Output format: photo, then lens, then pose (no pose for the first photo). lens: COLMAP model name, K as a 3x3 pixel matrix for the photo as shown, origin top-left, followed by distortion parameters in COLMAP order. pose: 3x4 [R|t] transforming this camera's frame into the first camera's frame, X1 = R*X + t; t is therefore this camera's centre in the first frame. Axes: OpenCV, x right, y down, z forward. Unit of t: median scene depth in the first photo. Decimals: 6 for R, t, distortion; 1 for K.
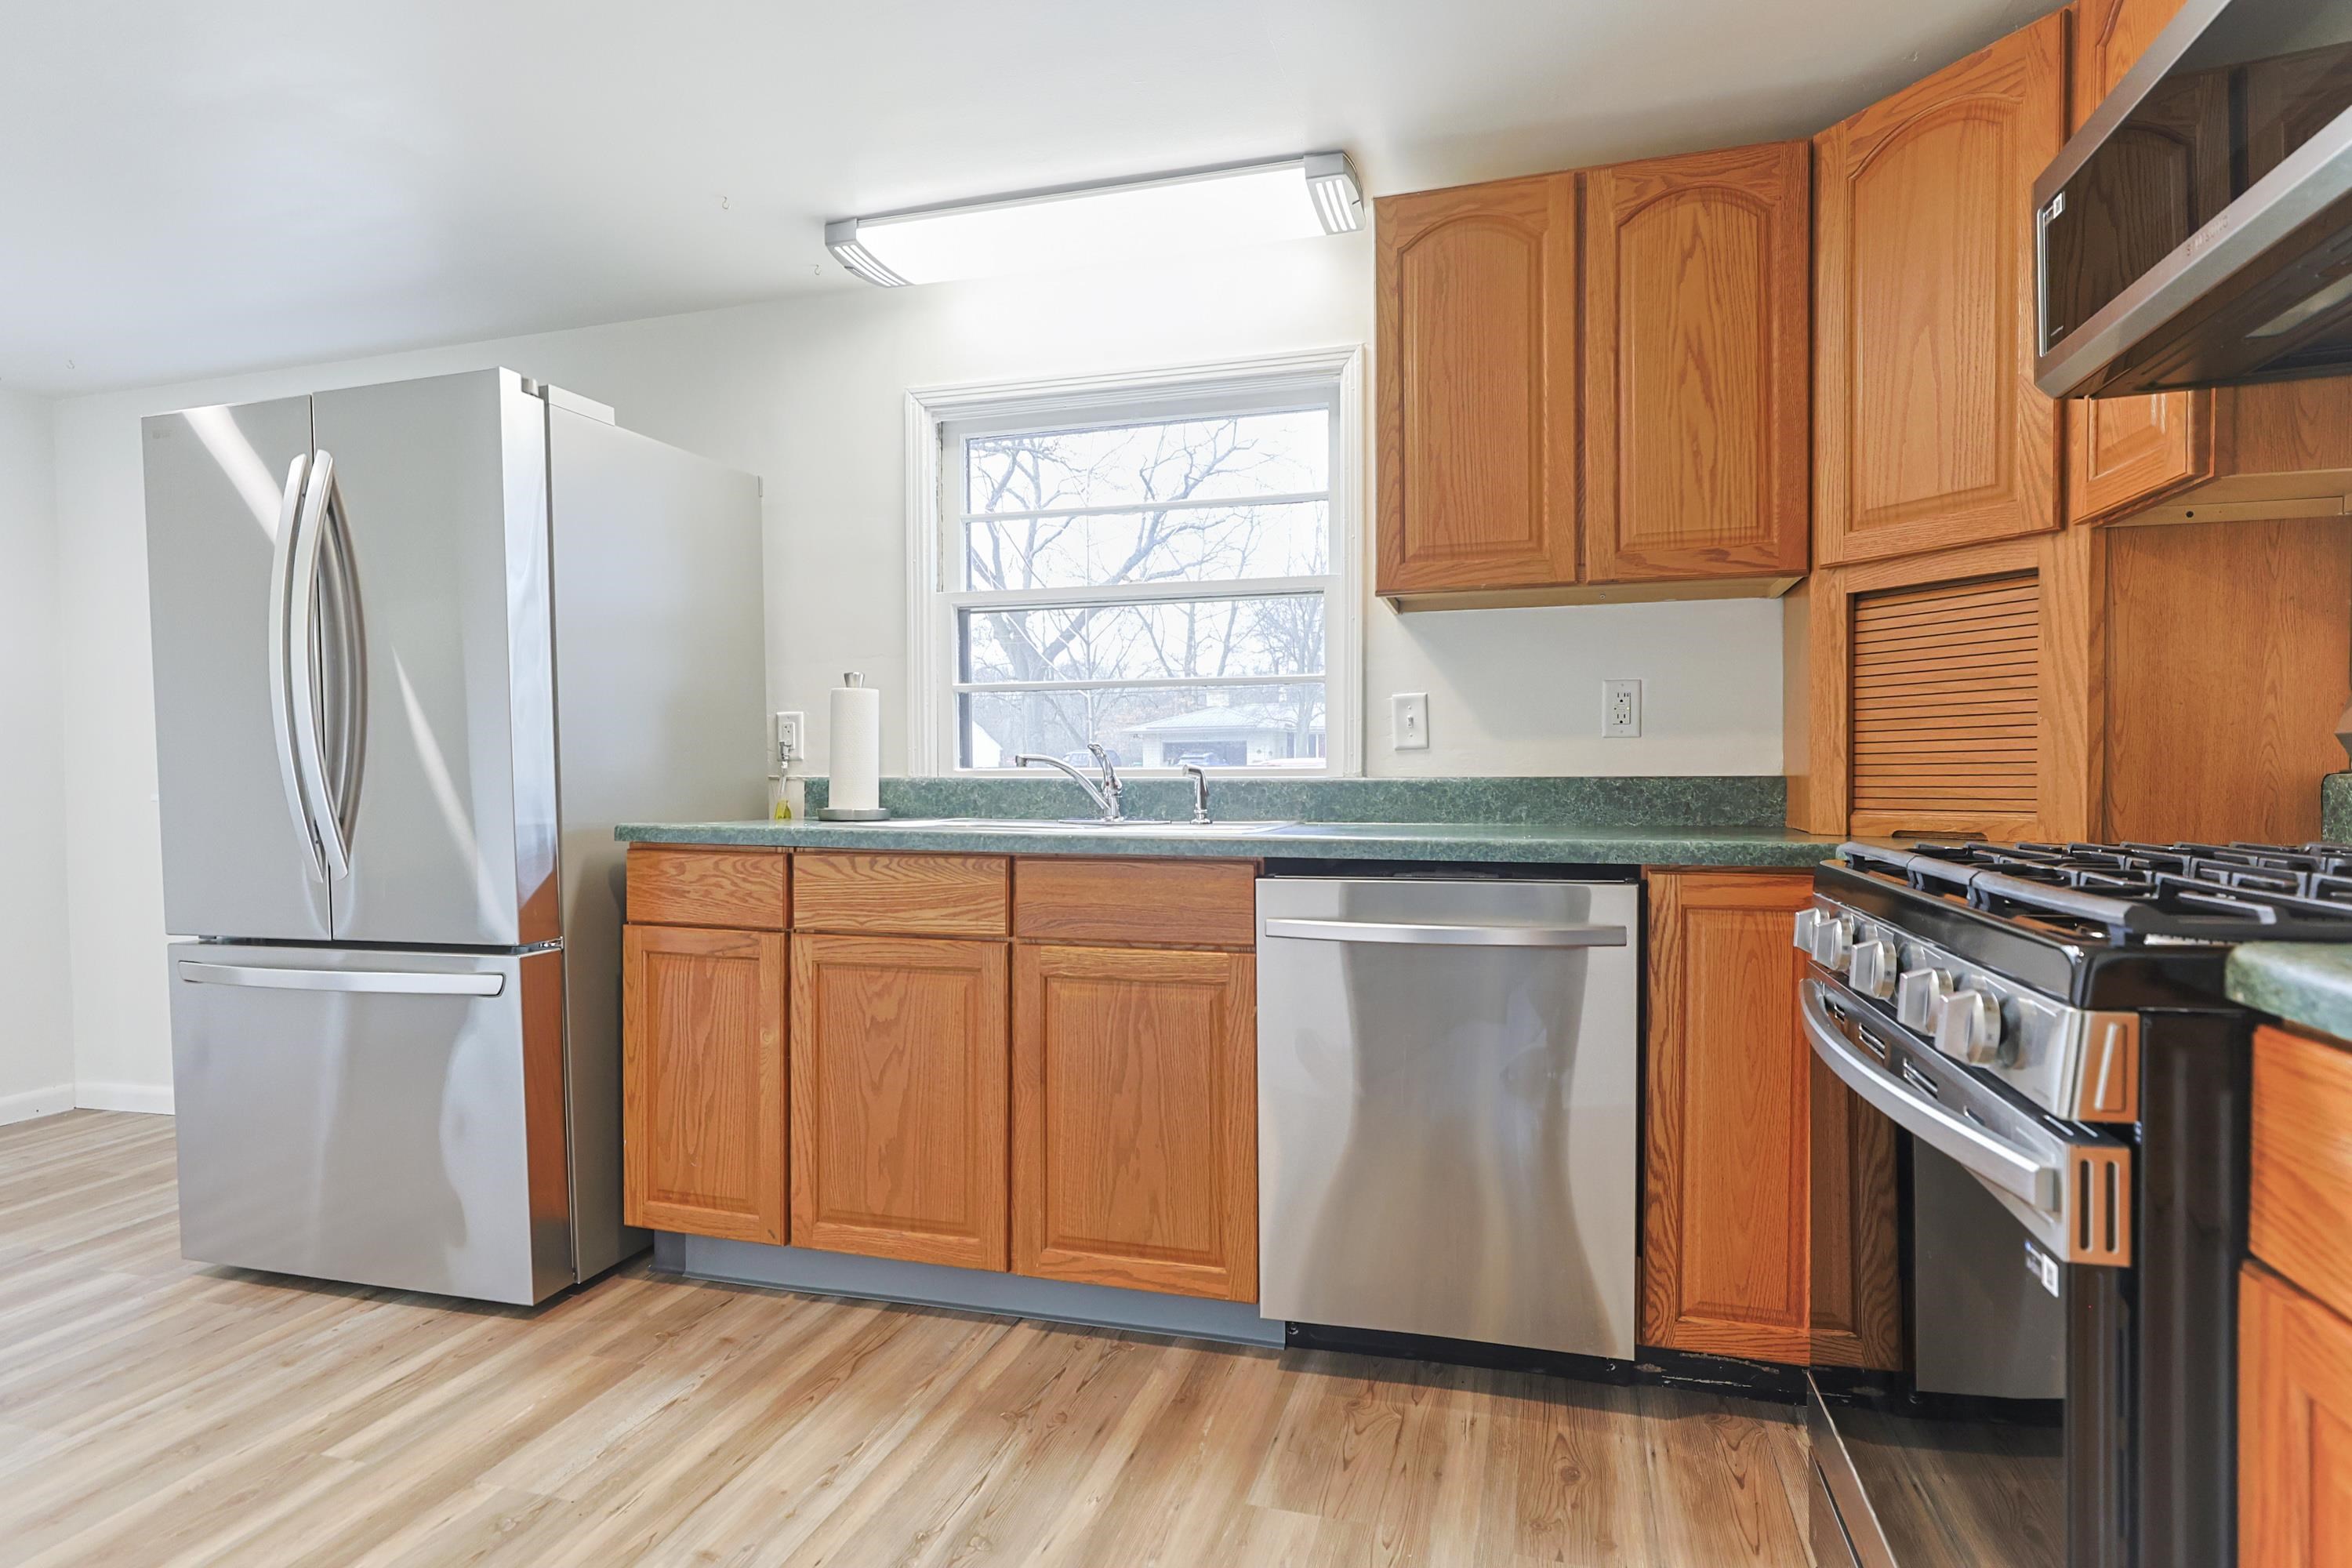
lens RADIAL K [[1200.2, 0, 1210.7], [0, 1200.2, 786.4], [0, 0, 1]] dist [-0.015648, 0.008802]
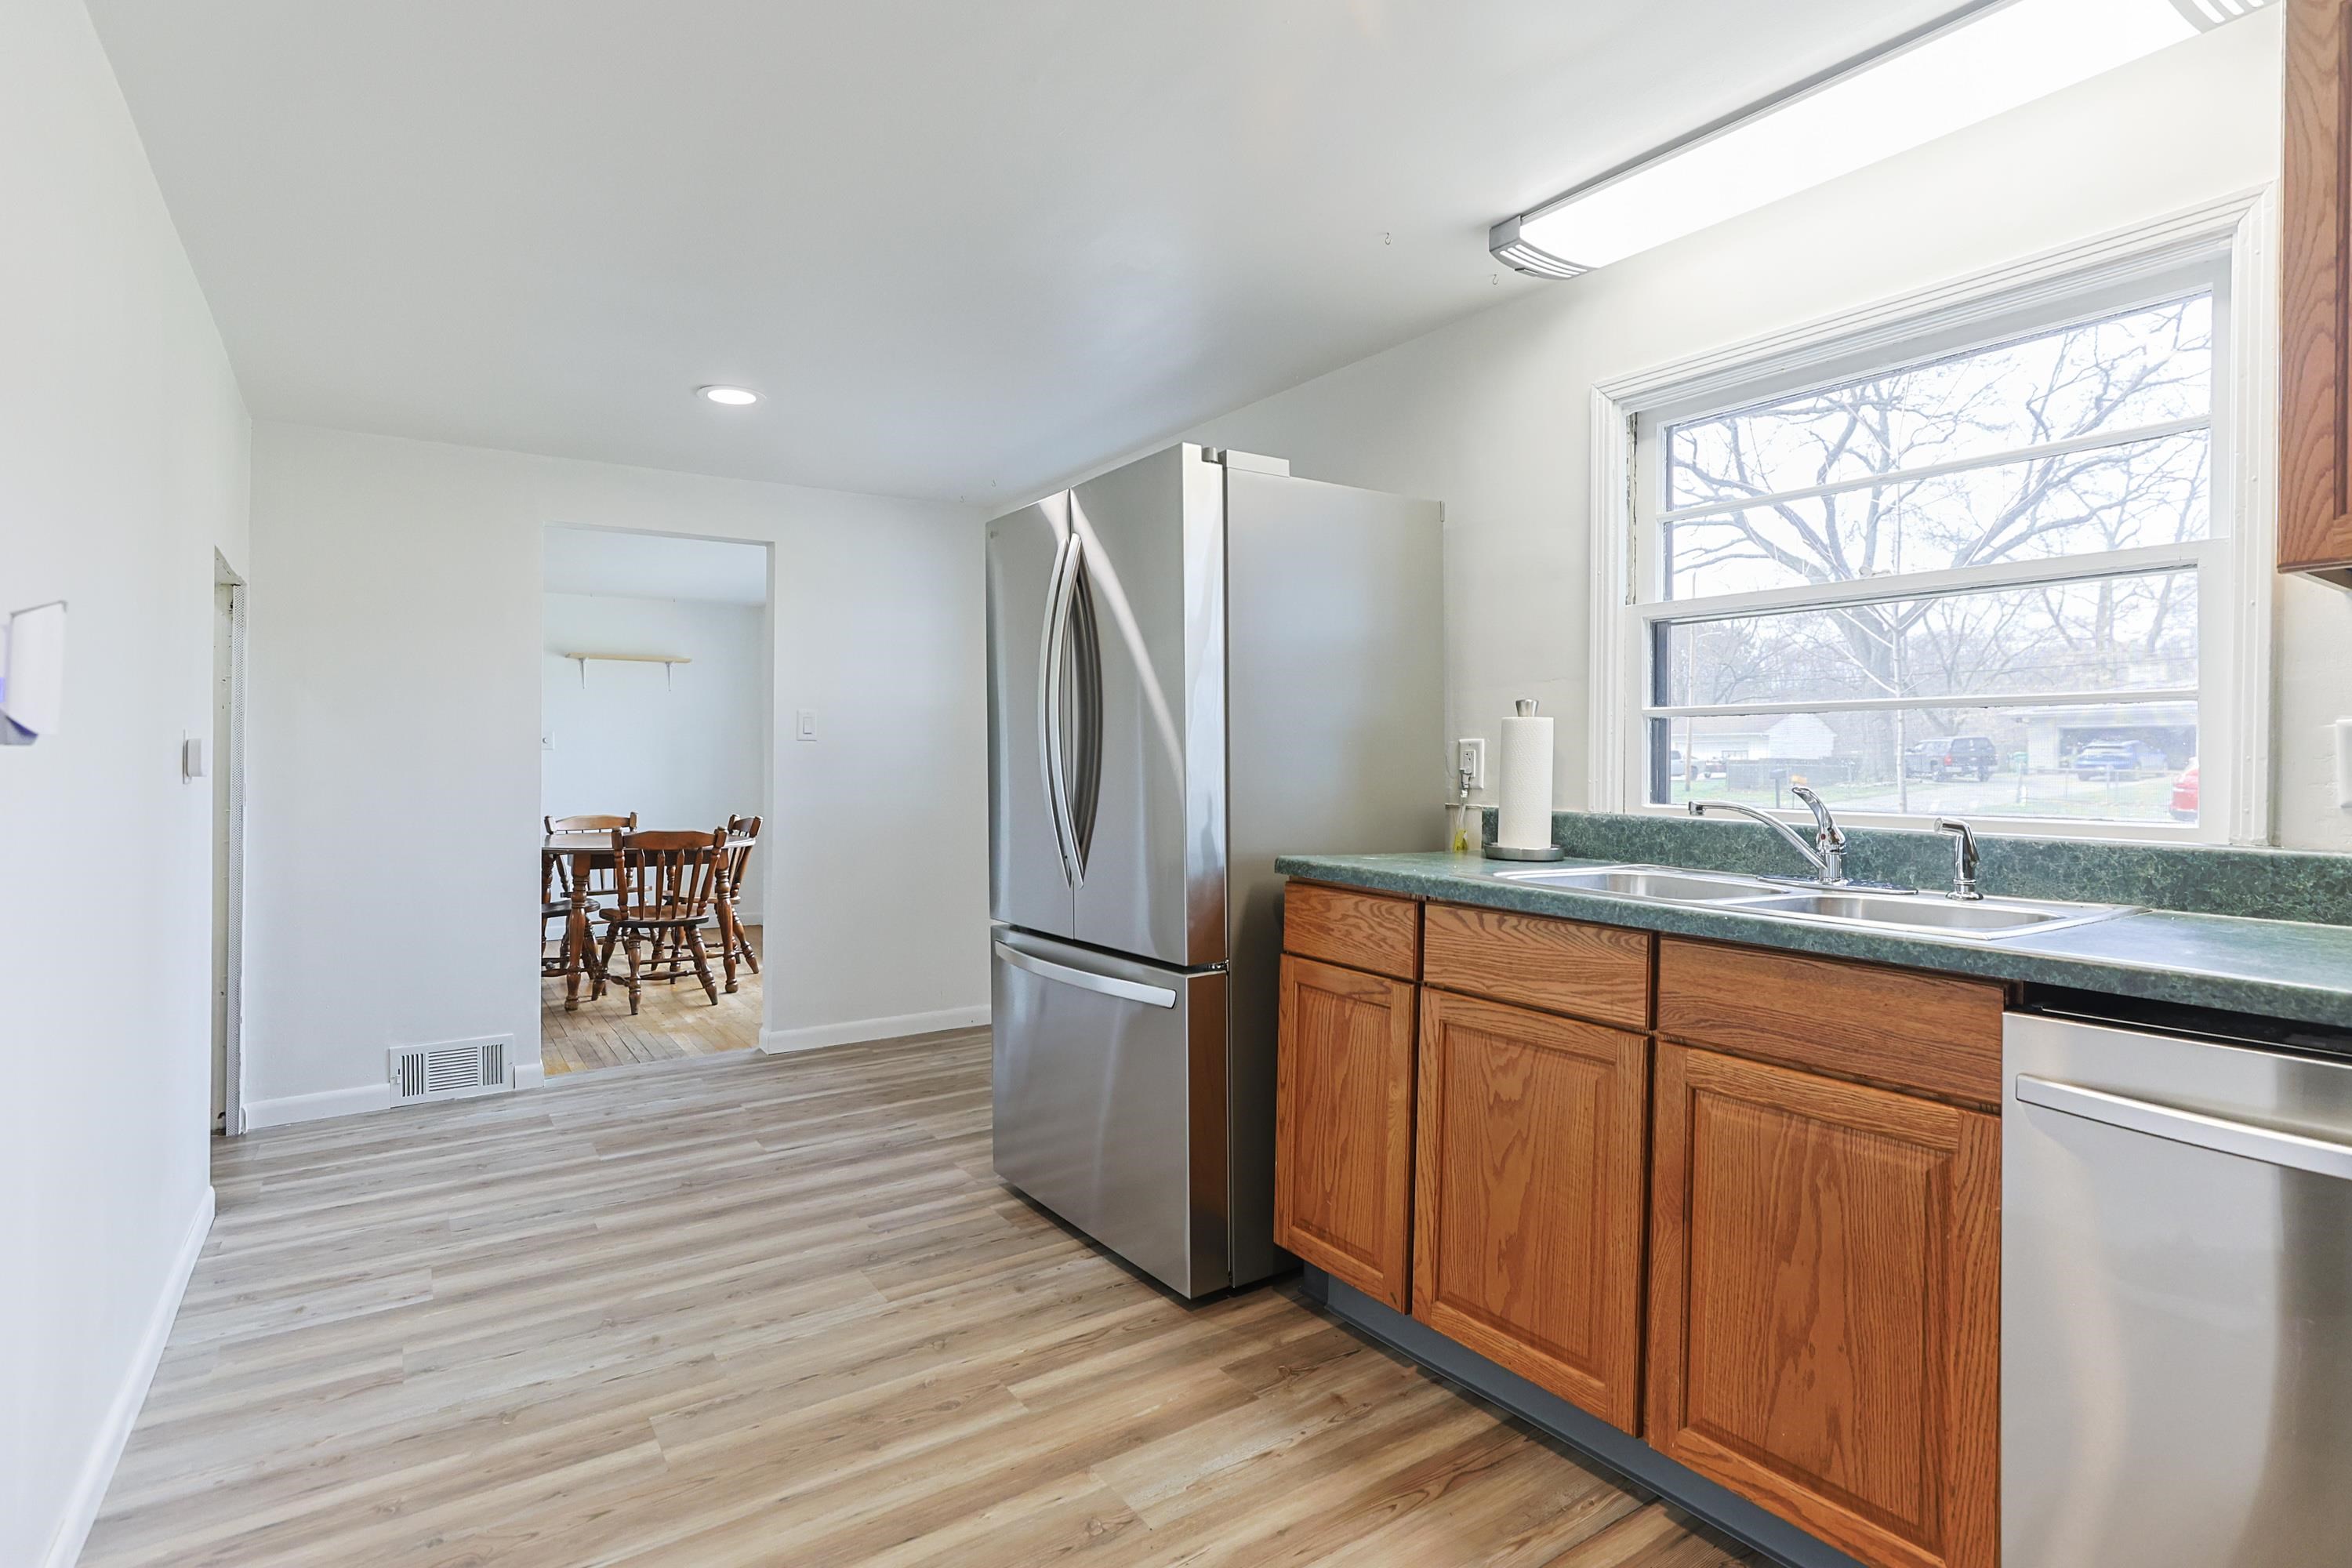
lens RADIAL K [[1160.0, 0, 1152.1], [0, 1160.0, 754.8], [0, 0, 1]] dist [-0.014377, 0.006362]
pose [[0.760917, 0.007276, -0.648809, 0.083956], [-0.017952, 0.999790, -0.009842, -0.048604], [0.648601, 0.019136, 0.760888, 0.161783]]
